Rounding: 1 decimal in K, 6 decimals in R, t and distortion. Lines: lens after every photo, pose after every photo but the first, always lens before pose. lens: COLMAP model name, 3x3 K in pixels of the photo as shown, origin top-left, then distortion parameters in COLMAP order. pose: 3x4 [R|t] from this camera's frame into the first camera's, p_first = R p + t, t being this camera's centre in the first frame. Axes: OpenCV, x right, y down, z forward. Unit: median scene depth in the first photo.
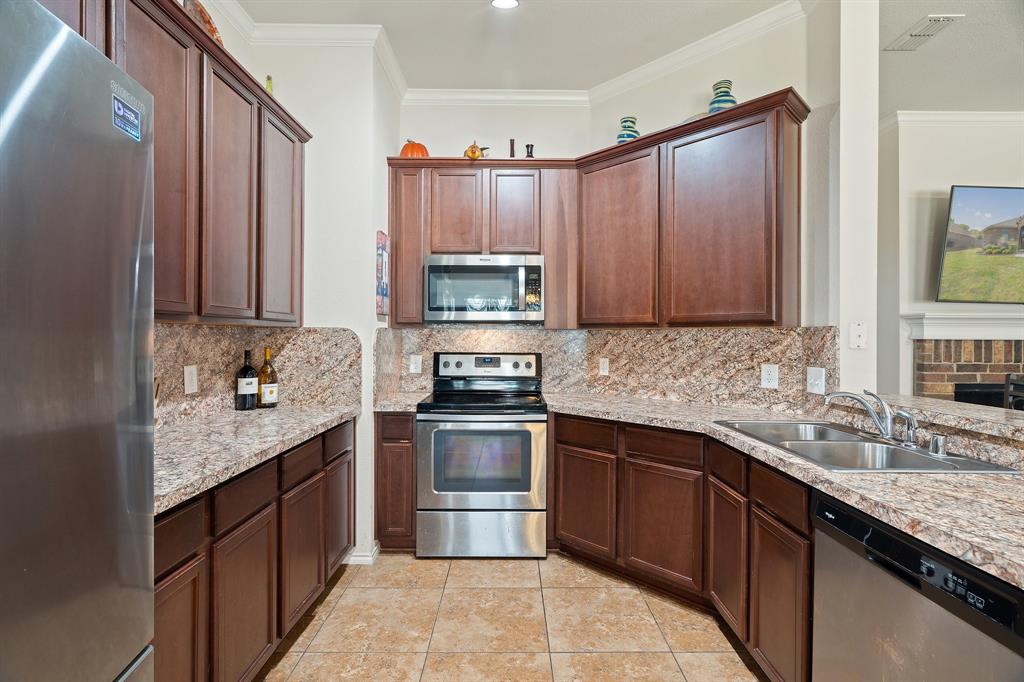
lens RADIAL K [[472.9, 0, 509.5], [0, 472.9, 338.0], [0, 0, 1]] dist [-0.000889, -0.000183]
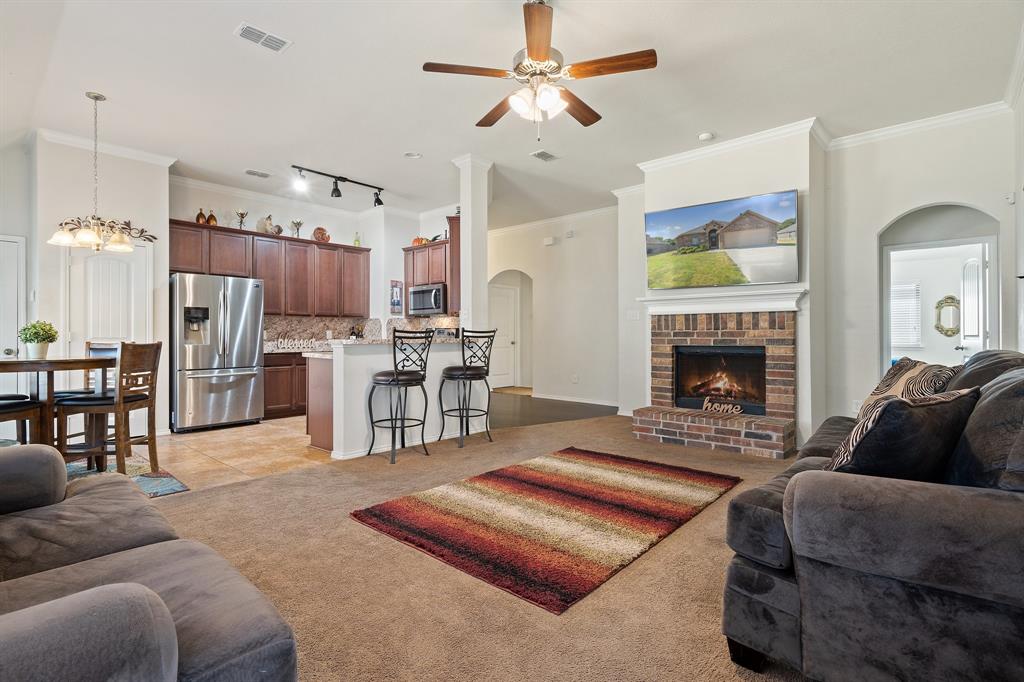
lens RADIAL K [[483.1, 0, 511.9], [0, 483.1, 337.3], [0, 0, 1]] dist [-0.002836, -0.000070]
pose [[0.747858, -0.004180, -0.663845, 1.557399], [0.004679, 0.999989, -0.001026, 0.071704], [0.663842, -0.002339, 0.747869, -0.422654]]
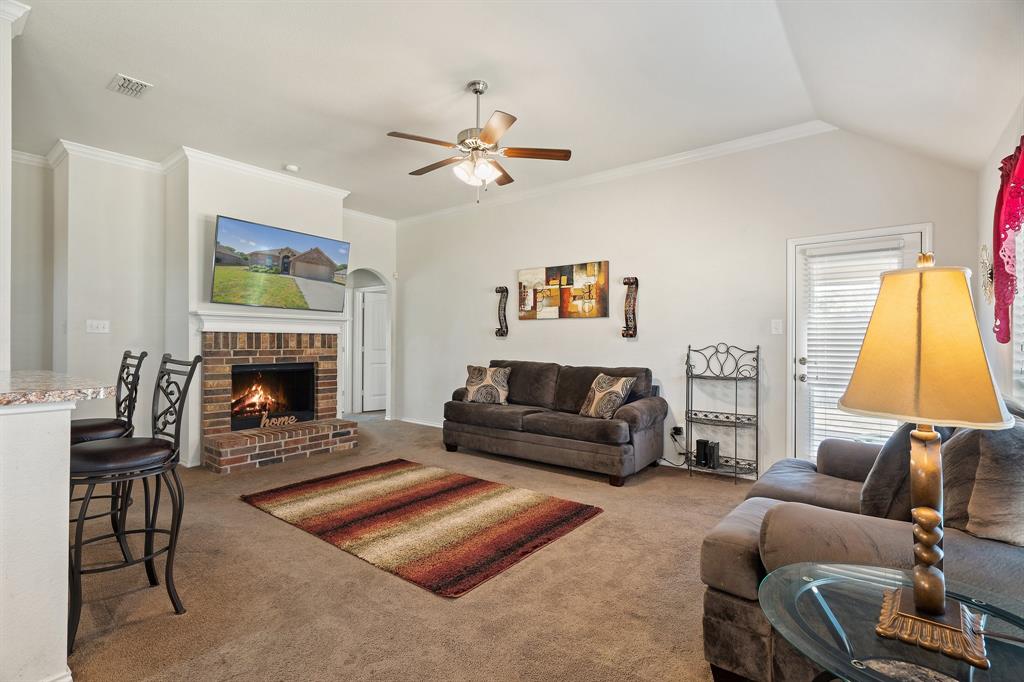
lens RADIAL K [[472.9, 0, 509.5], [0, 472.9, 338.0], [0, 0, 1]] dist [-0.000889, -0.000183]
pose [[0.627327, 0.003512, 0.778748, 0.394113], [-0.000347, 0.999991, -0.004231, 0.025184], [-0.778756, 0.002384, 0.627323, -0.452472]]
